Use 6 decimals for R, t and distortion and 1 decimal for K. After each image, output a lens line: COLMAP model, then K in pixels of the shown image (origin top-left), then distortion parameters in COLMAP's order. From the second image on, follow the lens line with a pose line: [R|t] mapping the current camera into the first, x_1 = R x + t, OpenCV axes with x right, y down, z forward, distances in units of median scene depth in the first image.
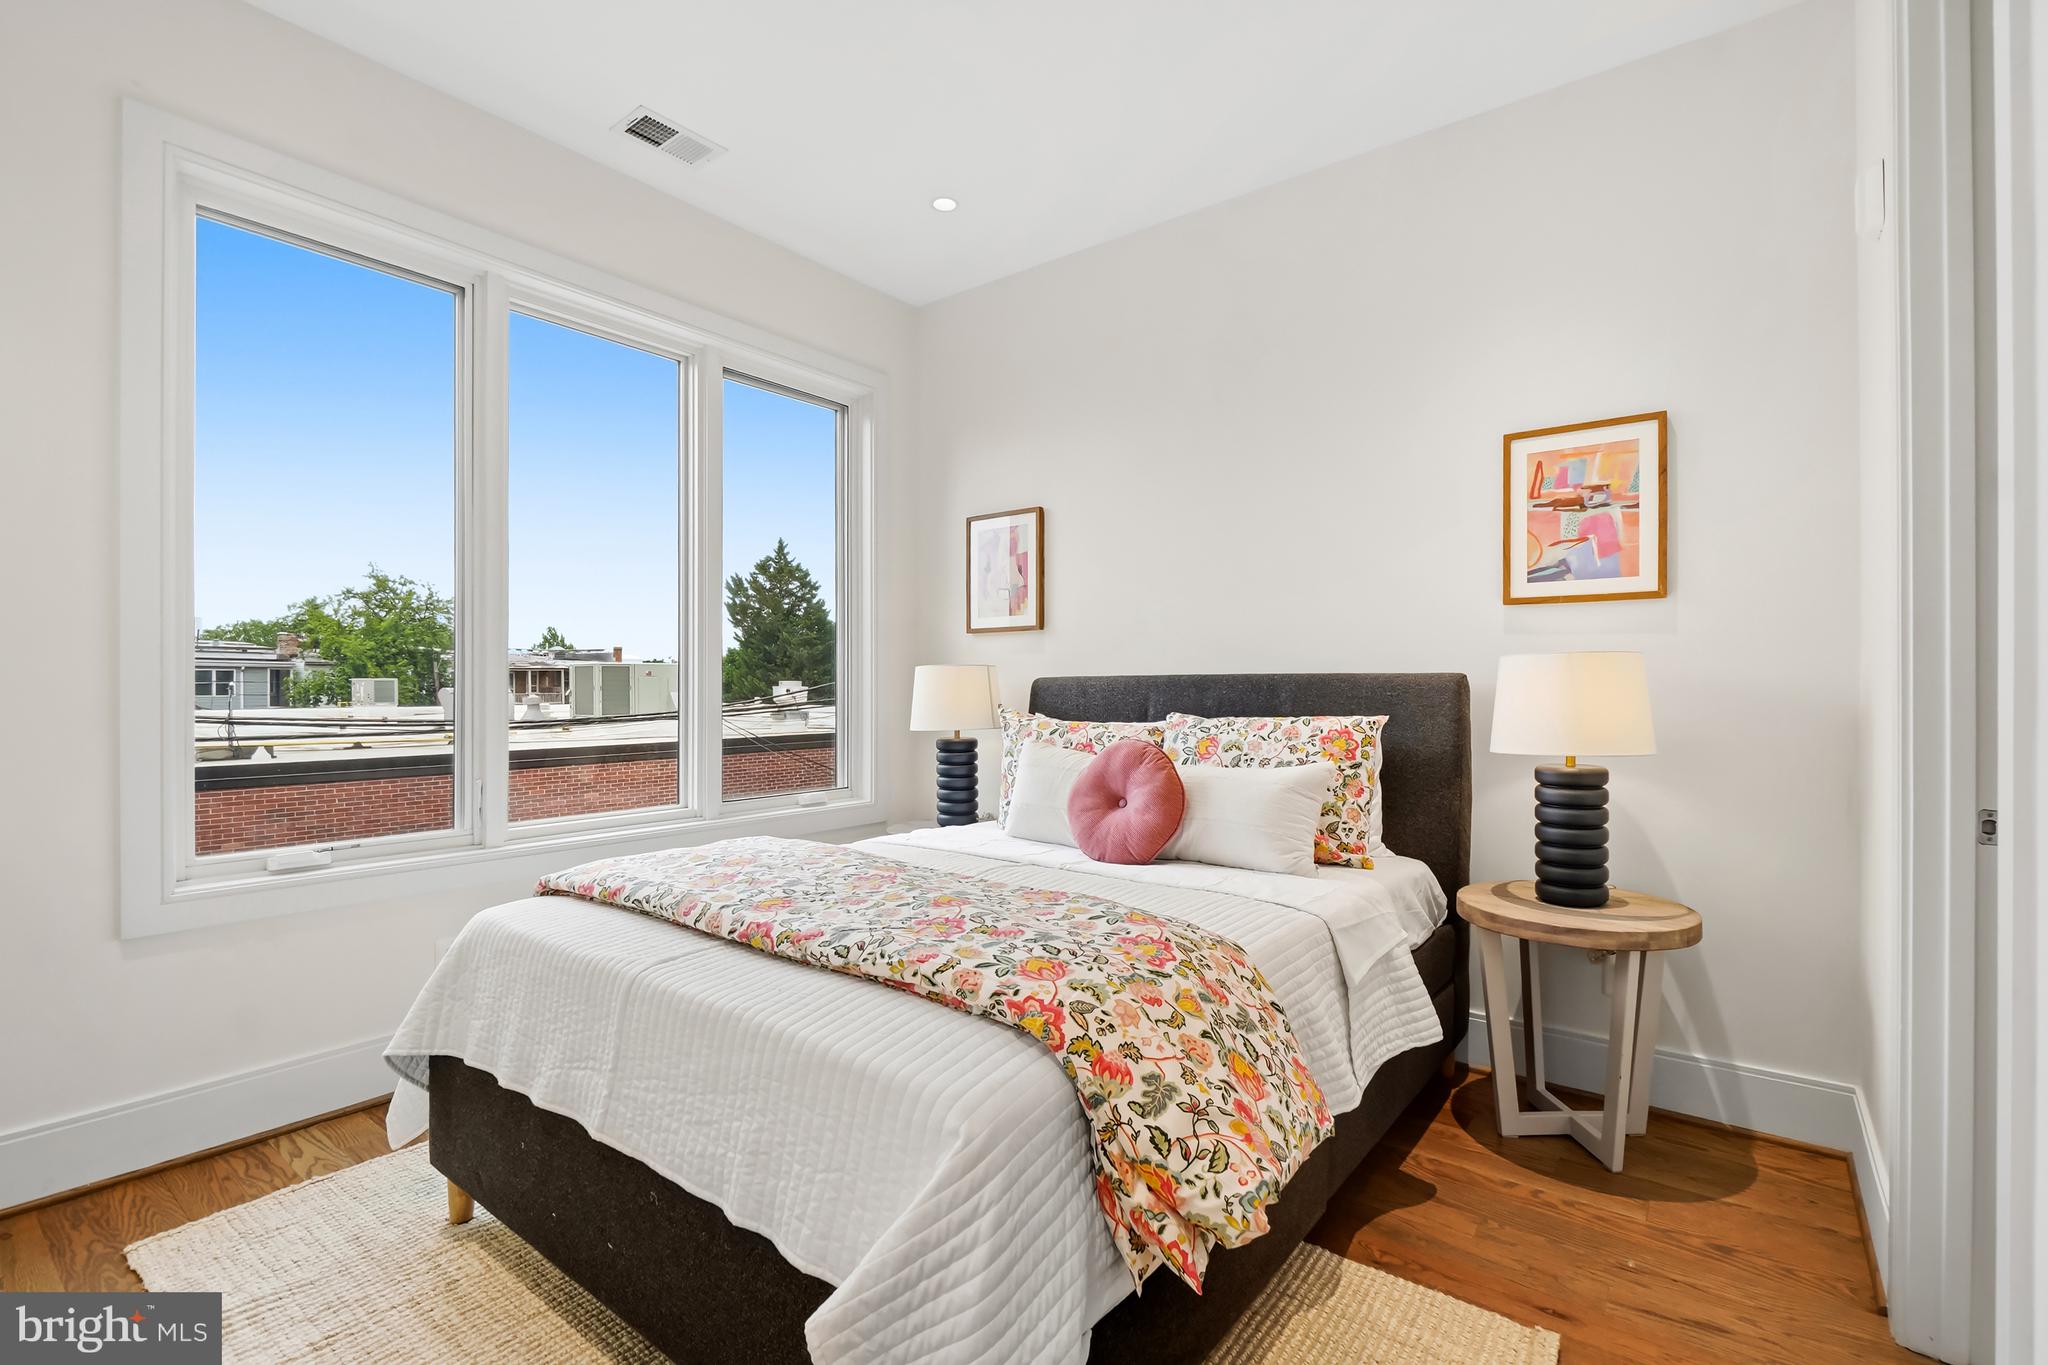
lens RADIAL K [[917.3, 0, 1037.3], [0, 917.3, 679.0], [0, 0, 1]] dist [0.000702, -0.001370]
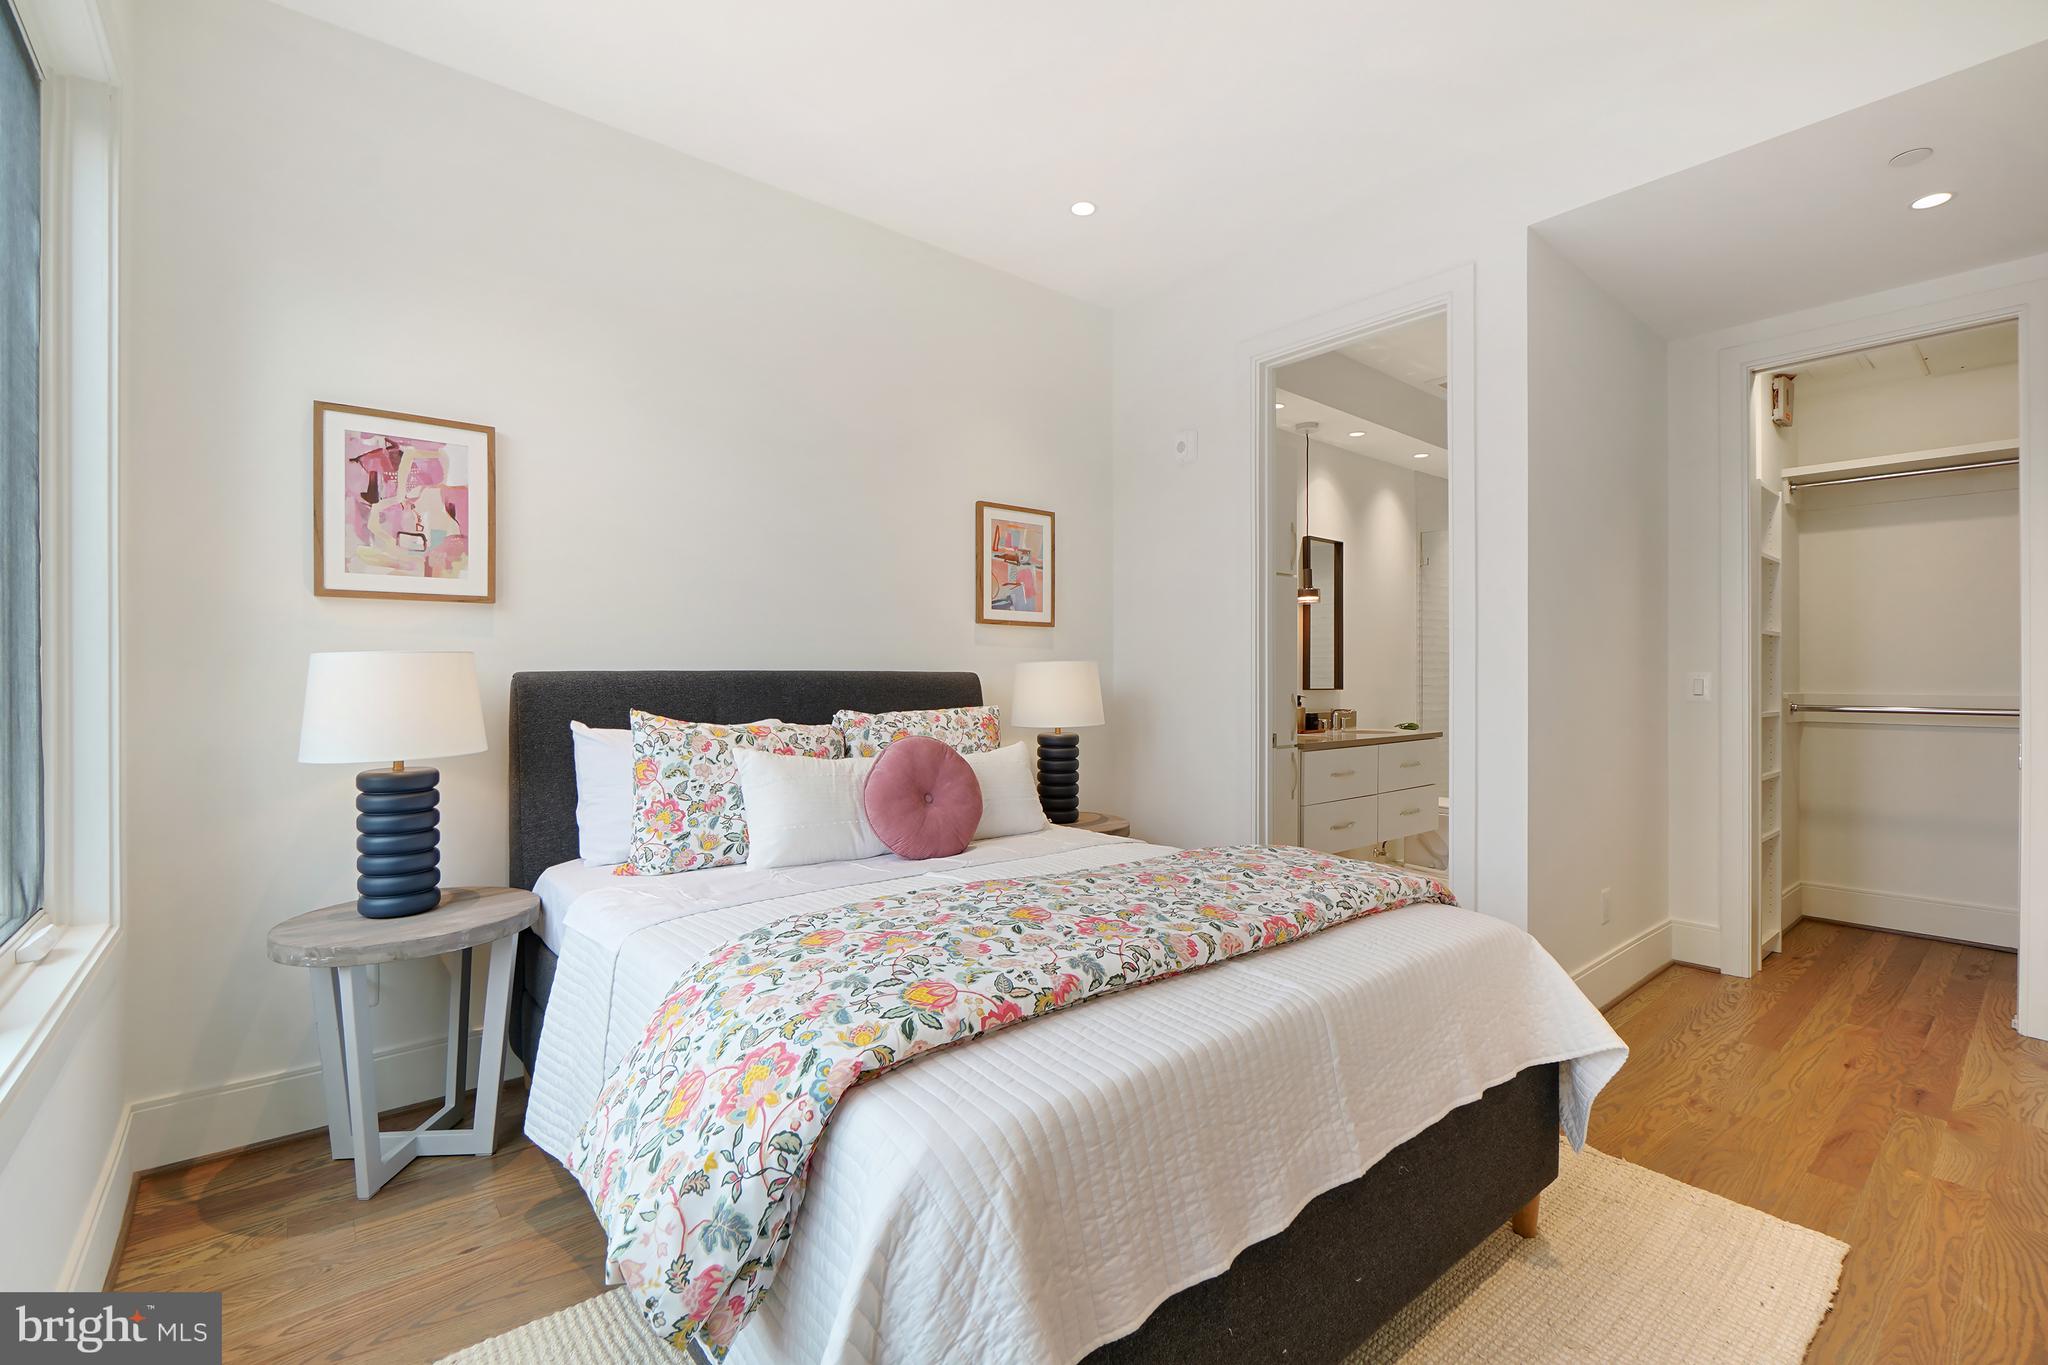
lens RADIAL K [[912.8, 0, 1033.5], [0, 912.8, 677.4], [0, 0, 1]] dist [-0.003471, -0.000928]
pose [[0.210077, 0.004117, 0.977676, -0.950849], [-0.004432, 0.999985, -0.003259, 0.003833], [-0.977675, -0.003648, 0.210092, 0.745453]]
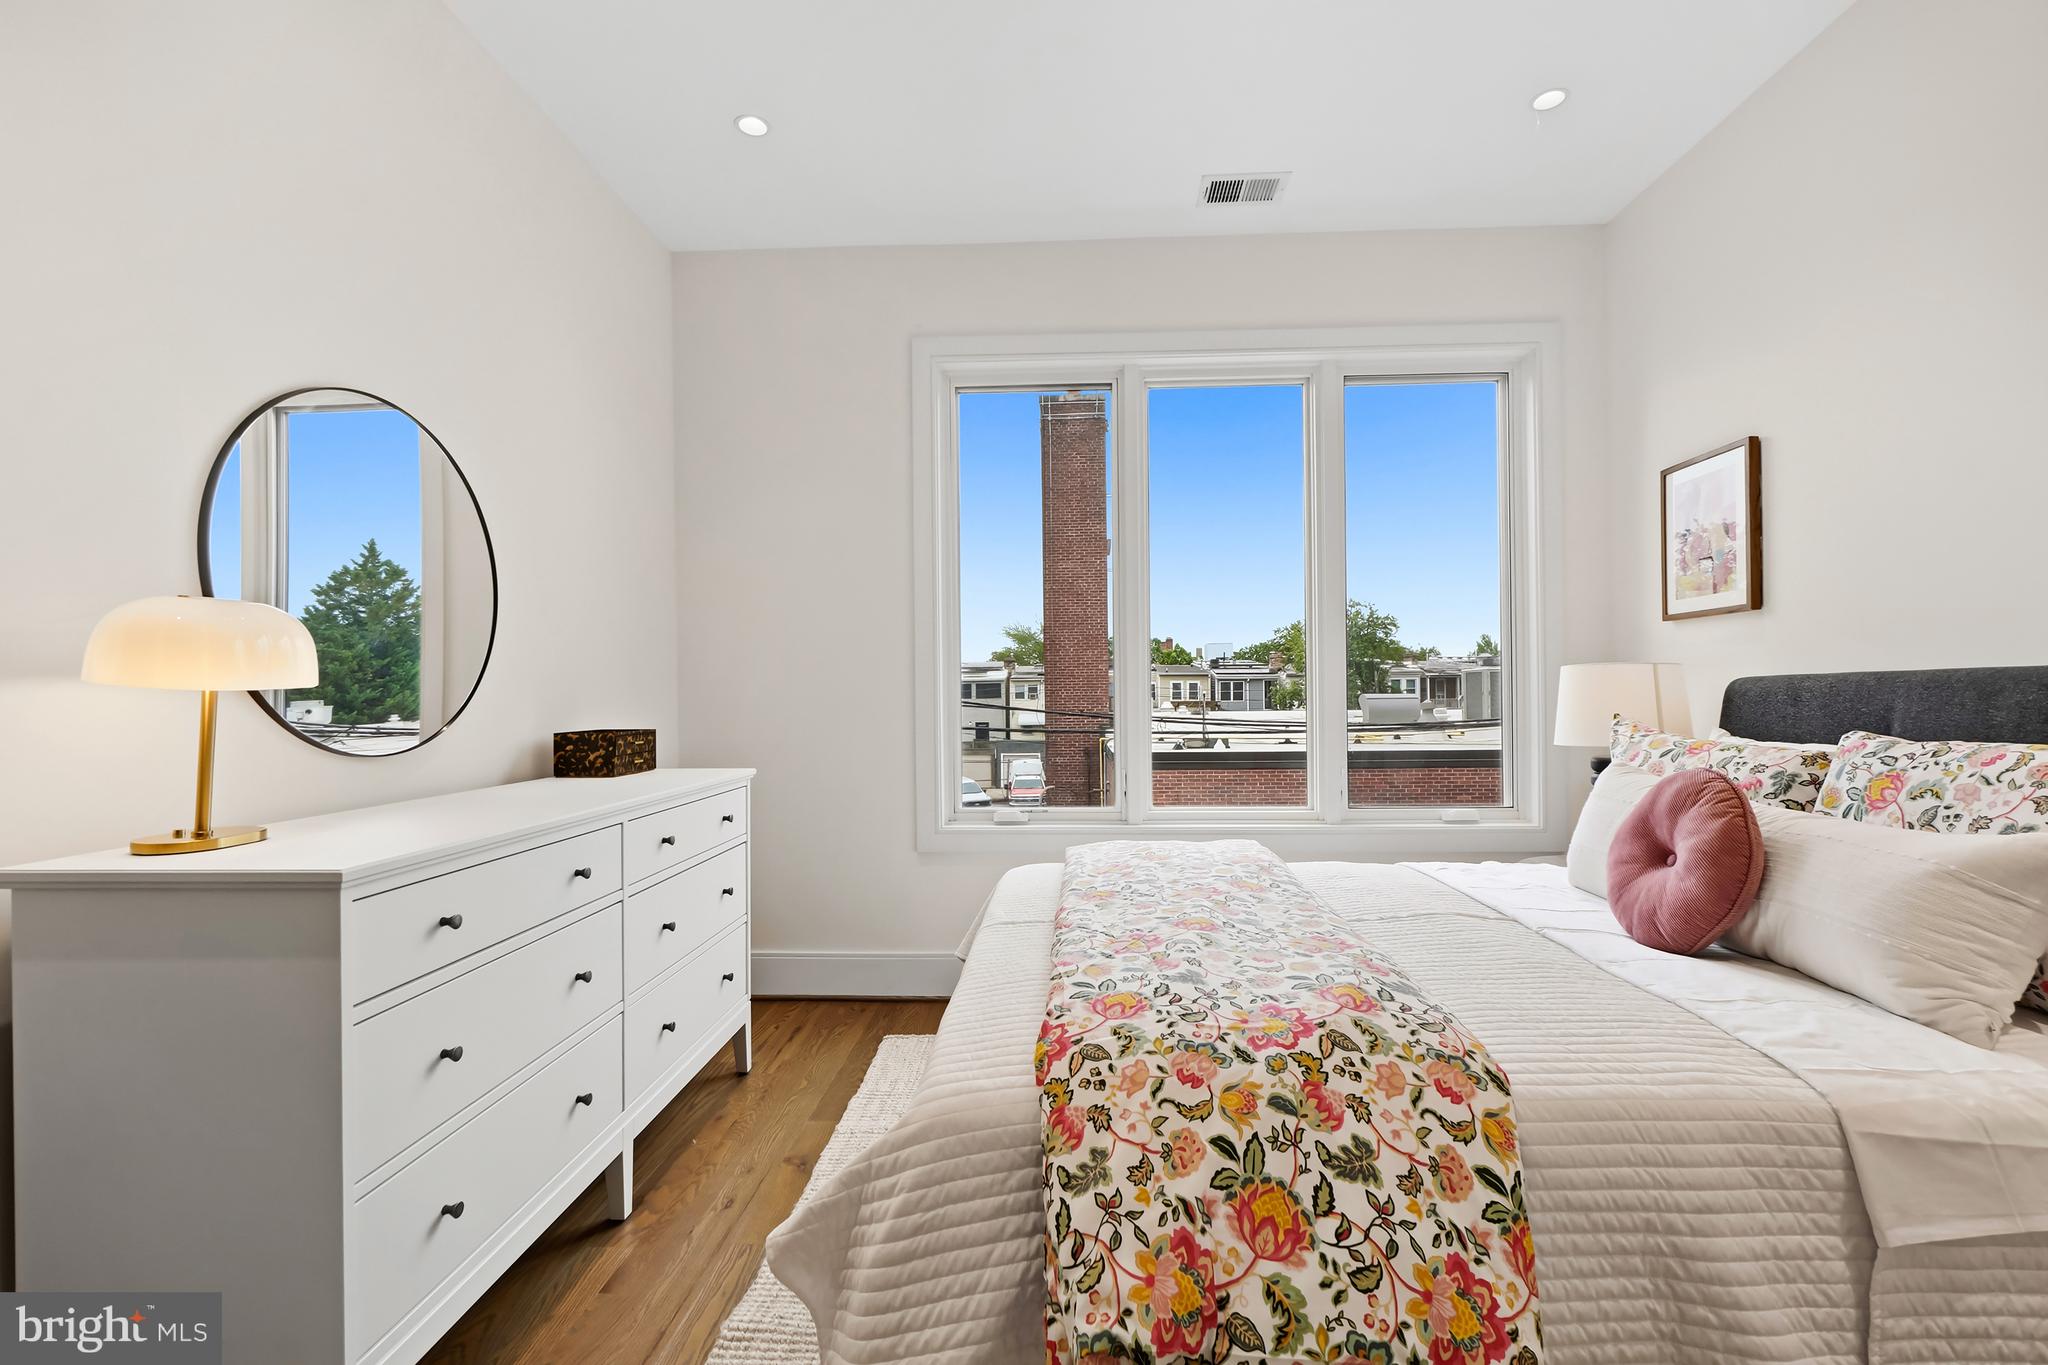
lens RADIAL K [[892.1, 0, 1045.7], [0, 892.1, 686.0], [0, 0, 1]] dist [-0.002403, -0.000801]
pose [[0.579070, -0.014323, -0.815152, 0.403030], [0.016110, 0.999851, -0.006125, 0.001362], [0.815119, -0.009586, 0.579215, 0.248564]]
